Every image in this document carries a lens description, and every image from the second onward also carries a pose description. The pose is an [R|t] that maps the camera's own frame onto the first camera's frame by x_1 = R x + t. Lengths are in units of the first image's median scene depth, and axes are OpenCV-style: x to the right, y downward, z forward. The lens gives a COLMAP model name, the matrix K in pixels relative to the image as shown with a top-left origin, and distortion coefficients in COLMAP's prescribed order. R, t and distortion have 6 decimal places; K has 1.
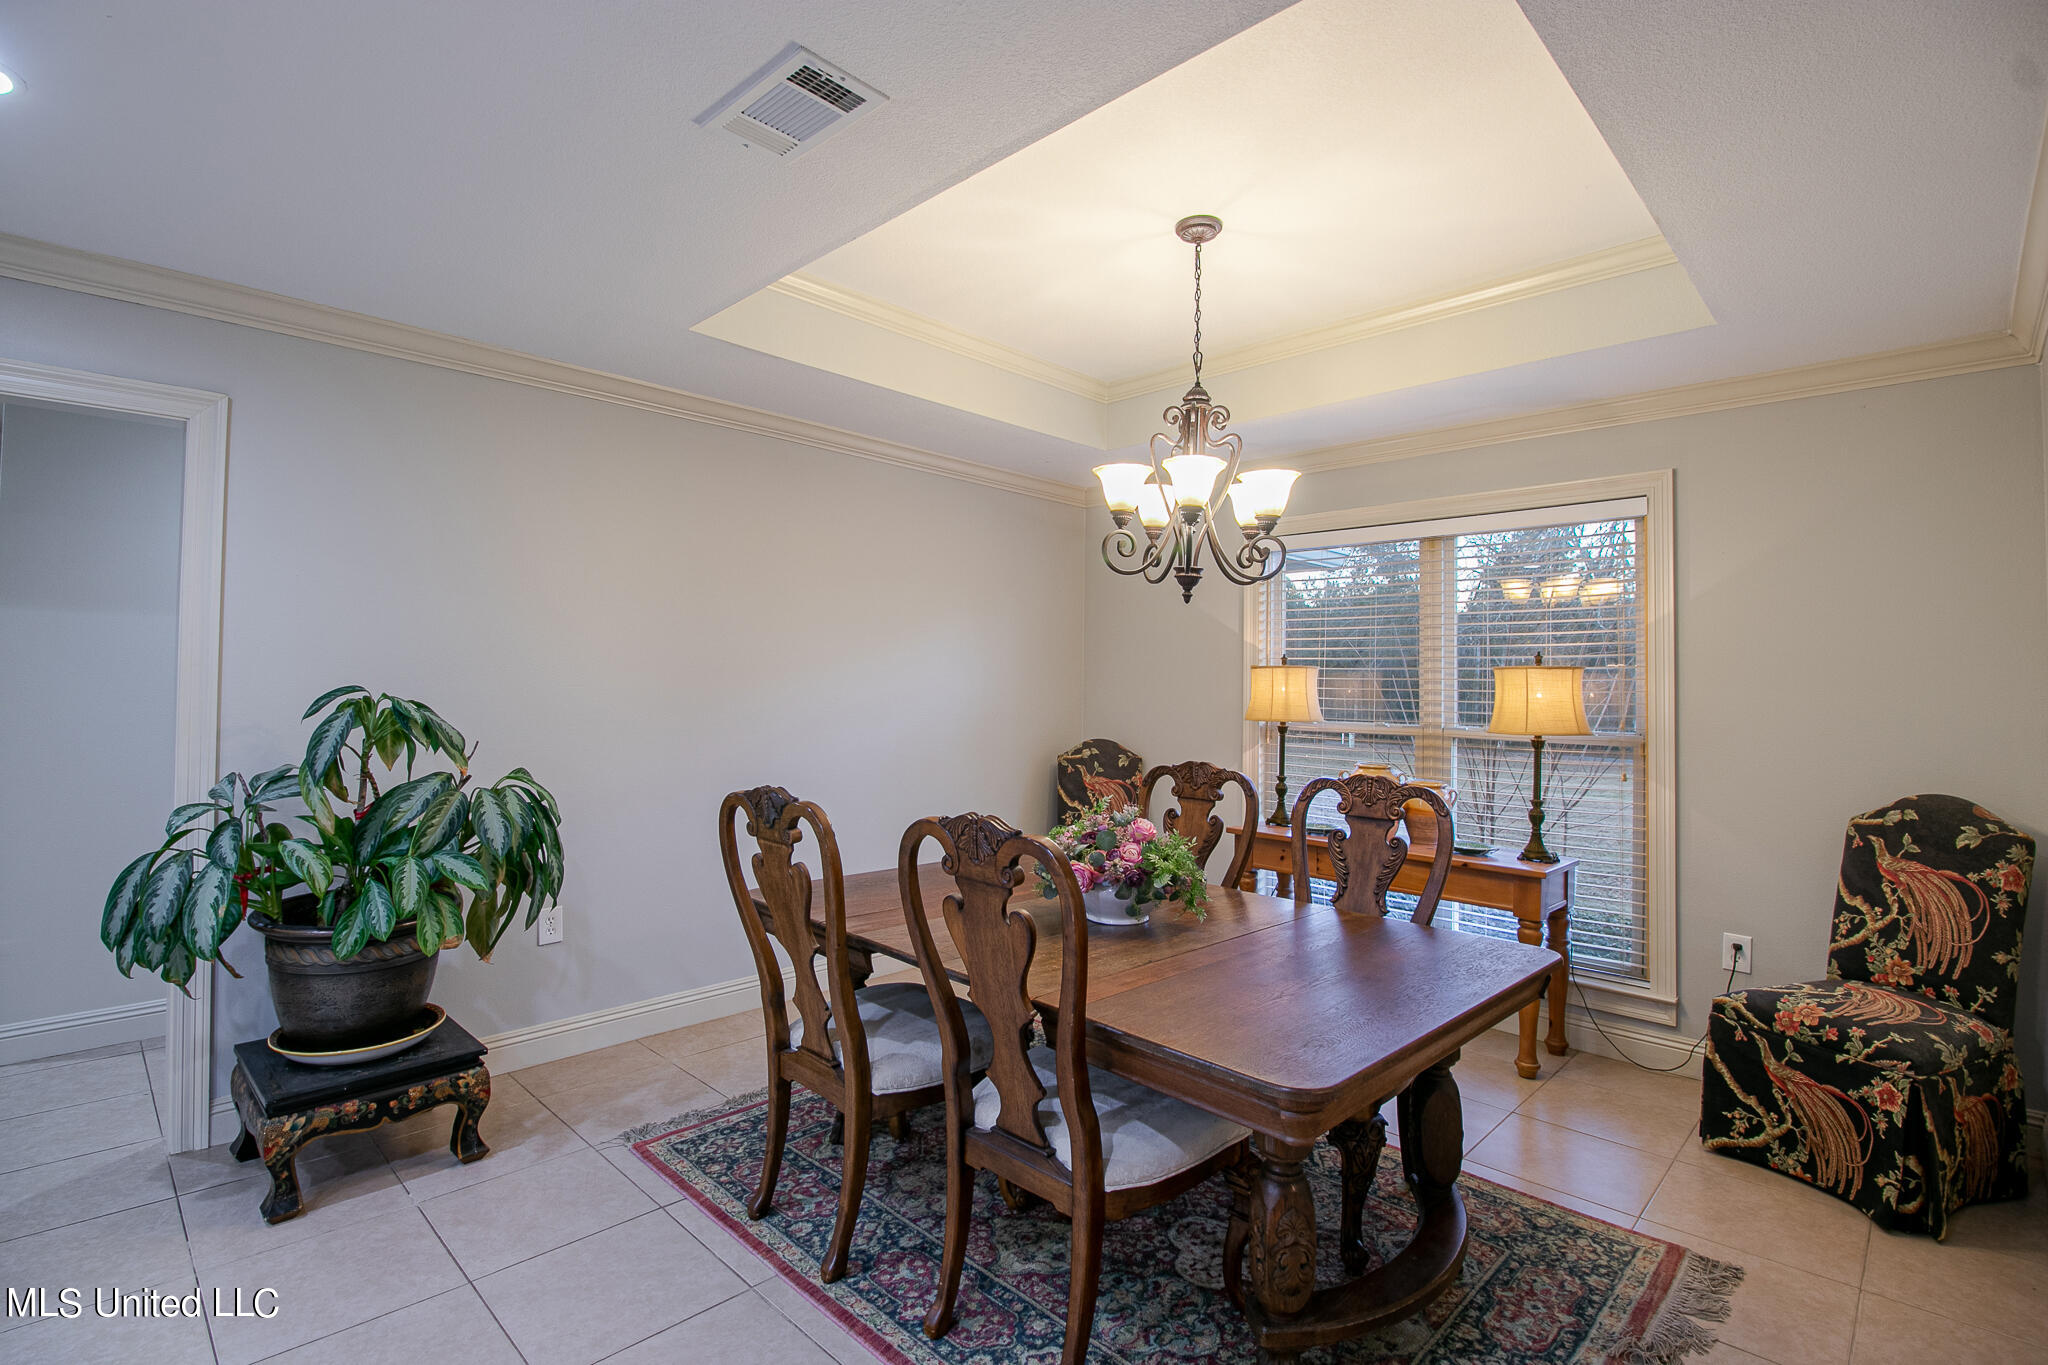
lens RADIAL K [[948.9, 0, 1010.5], [0, 948.9, 668.9], [0, 0, 1]] dist [-0.000507, -0.012241]
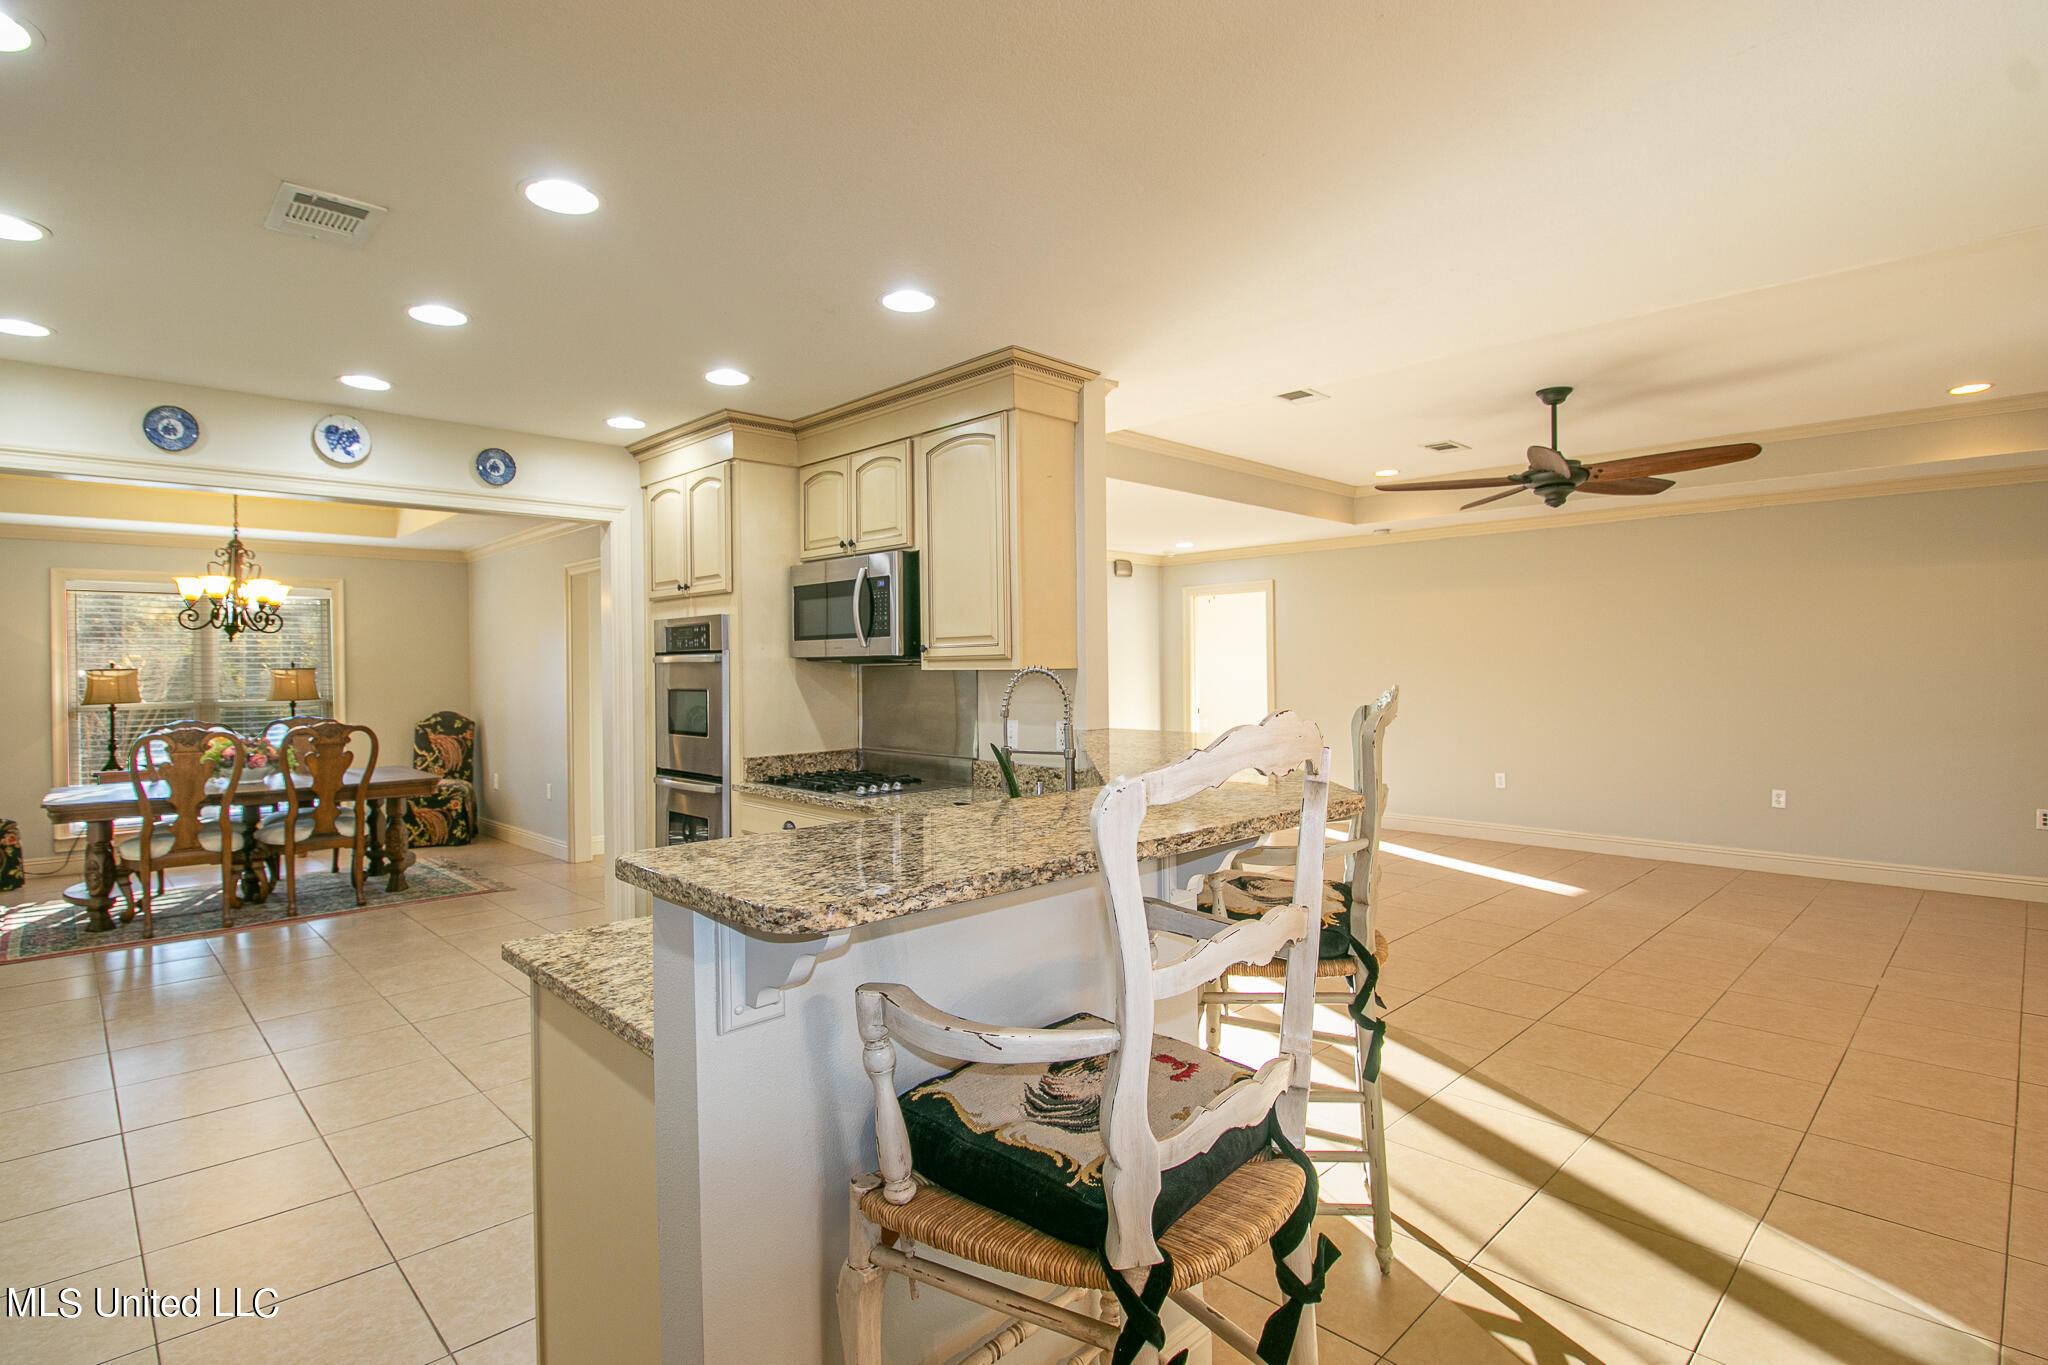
lens RADIAL K [[999.3, 0, 1009.8], [0, 999.3, 671.8], [0, 0, 1]] dist [0.004179, -0.013357]
pose [[0.022930, -0.016428, 0.999602, -2.123409], [-0.009137, 0.999820, 0.016641, -0.056426], [-0.999695, -0.009515, 0.022776, -0.838431]]
